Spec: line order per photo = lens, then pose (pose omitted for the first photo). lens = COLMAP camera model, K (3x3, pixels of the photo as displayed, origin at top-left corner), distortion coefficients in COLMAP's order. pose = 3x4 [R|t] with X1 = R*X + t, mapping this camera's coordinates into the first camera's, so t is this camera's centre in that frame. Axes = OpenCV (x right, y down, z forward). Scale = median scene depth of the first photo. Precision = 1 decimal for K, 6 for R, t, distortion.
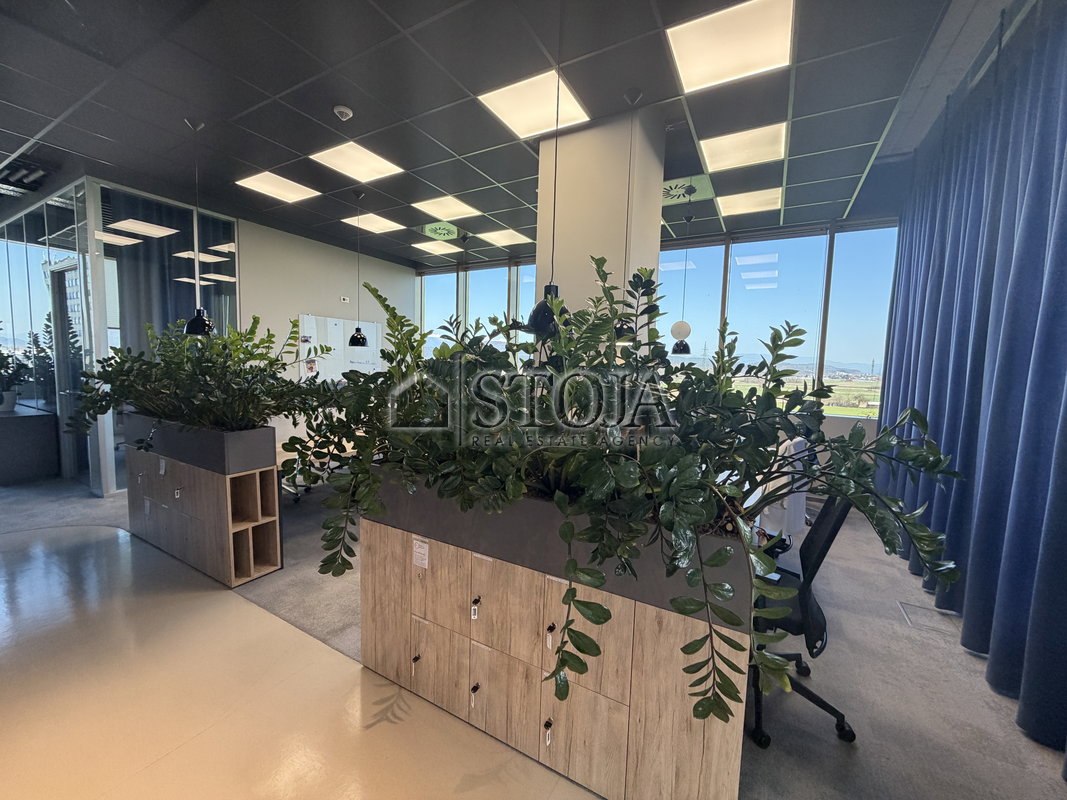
lens RADIAL K [[423.0, 0, 531.3], [0, 423.0, 404.8], [0, 0, 1]] dist [-0.001676, 0.000201]
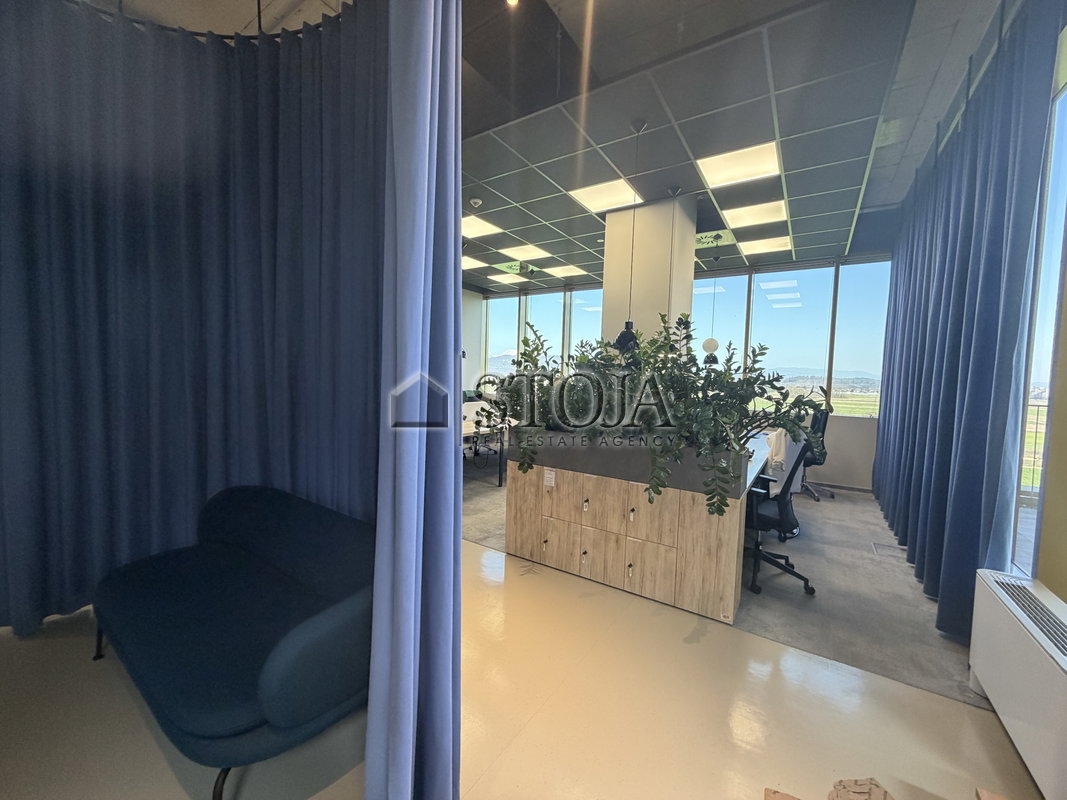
lens RADIAL K [[423.0, 0, 531.2], [0, 423.0, 403.8], [0, 0, 1]] dist [-0.001676, 0.000201]
pose [[0.997312, 0.007080, -0.072930, -0.146717], [-0.009493, 0.999417, -0.032796, 0.075676], [0.072655, 0.033400, 0.996798, -0.490337]]
